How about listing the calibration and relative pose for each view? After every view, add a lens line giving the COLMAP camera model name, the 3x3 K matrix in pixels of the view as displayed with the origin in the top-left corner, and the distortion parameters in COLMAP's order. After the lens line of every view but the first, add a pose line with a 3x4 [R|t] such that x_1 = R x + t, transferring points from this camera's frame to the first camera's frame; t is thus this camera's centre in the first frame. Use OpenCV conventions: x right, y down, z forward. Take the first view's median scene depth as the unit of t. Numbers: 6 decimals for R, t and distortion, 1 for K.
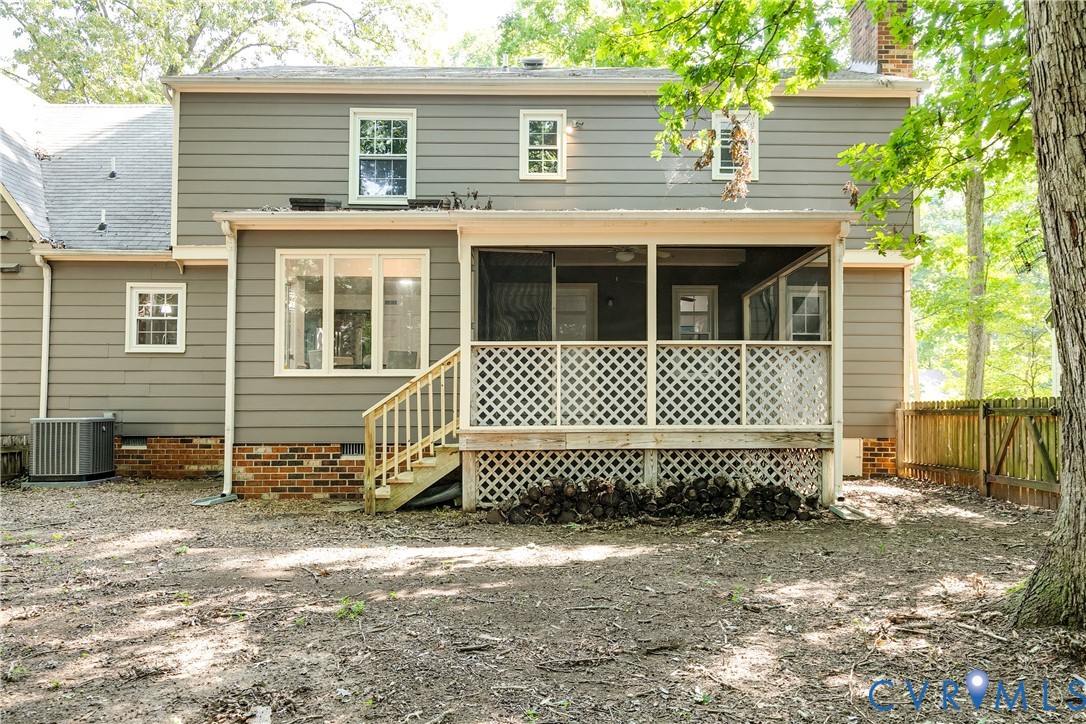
lens RADIAL K [[762.4, 0, 543.3], [0, 762.4, 362.6], [0, 0, 1]] dist [-0.004025, 0.004474]
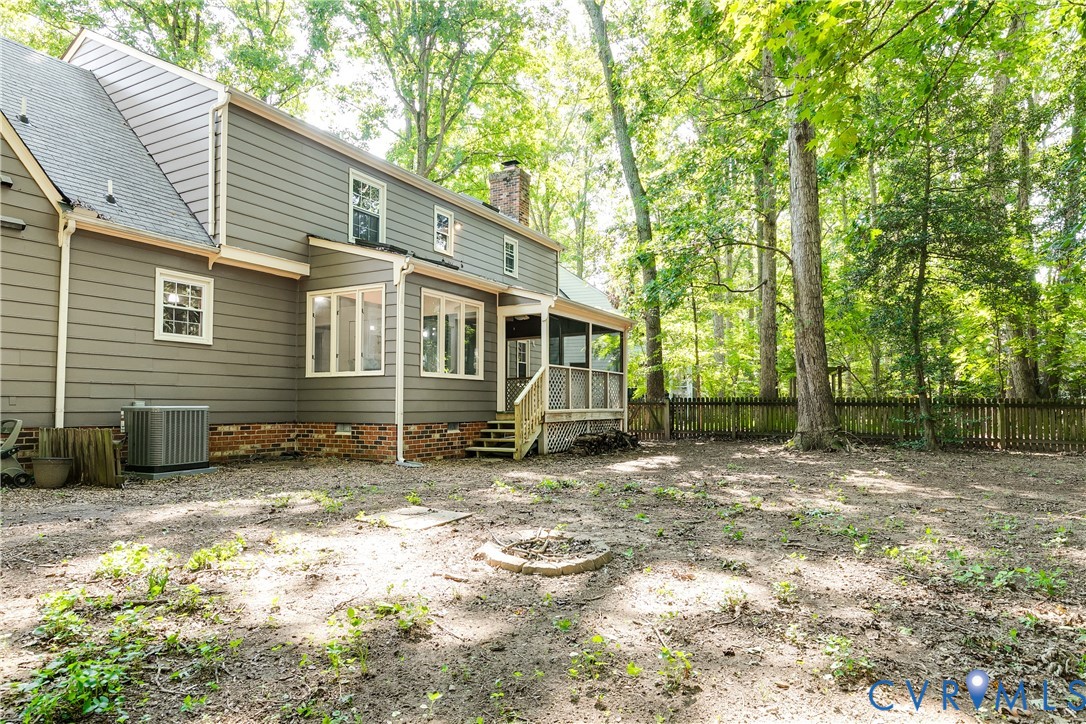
lens RADIAL K [[658.2, 0, 543.0], [0, 658.2, 367.2], [0, 0, 1]] dist [-0.001761, -0.000348]
pose [[0.488902, 0.052910, 0.870733, -1.041566], [-0.052801, 0.998124, -0.031004, 0.021773], [-0.870740, -0.030818, 0.490778, 0.157472]]
